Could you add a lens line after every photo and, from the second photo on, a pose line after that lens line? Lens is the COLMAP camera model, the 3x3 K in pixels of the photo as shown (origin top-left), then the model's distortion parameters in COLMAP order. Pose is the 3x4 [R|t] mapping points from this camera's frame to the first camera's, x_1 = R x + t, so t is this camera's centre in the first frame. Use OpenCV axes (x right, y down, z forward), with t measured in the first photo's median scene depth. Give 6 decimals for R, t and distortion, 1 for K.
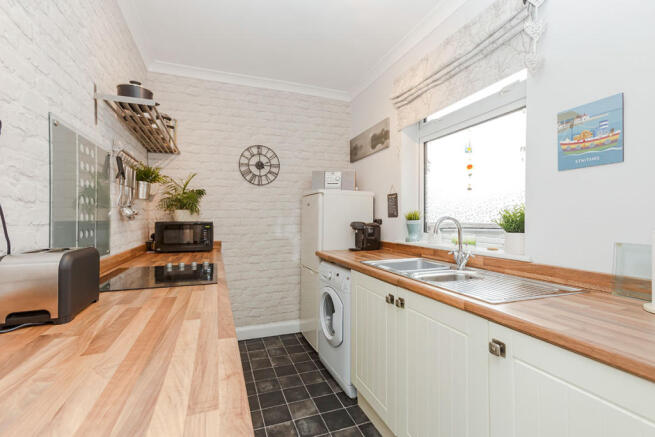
lens RADIAL K [[302.2, 0, 327.9], [0, 302.2, 218.2], [0, 0, 1]] dist [0.001865, 0.000288]
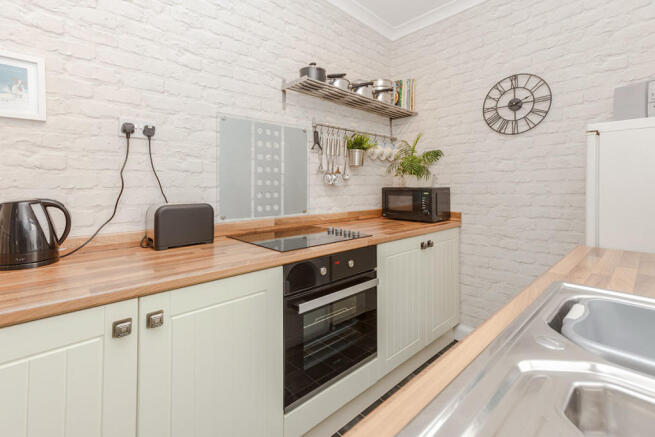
lens RADIAL K [[302.2, 0, 311.0], [0, 302.2, 188.1], [0, 0, 1]] dist [0.001865, 0.000288]
pose [[0.357356, 0.006347, -0.933947, 0.245179], [-0.000030, 0.999977, 0.006784, 0.005920], [0.933968, -0.002396, 0.357348, 0.340343]]
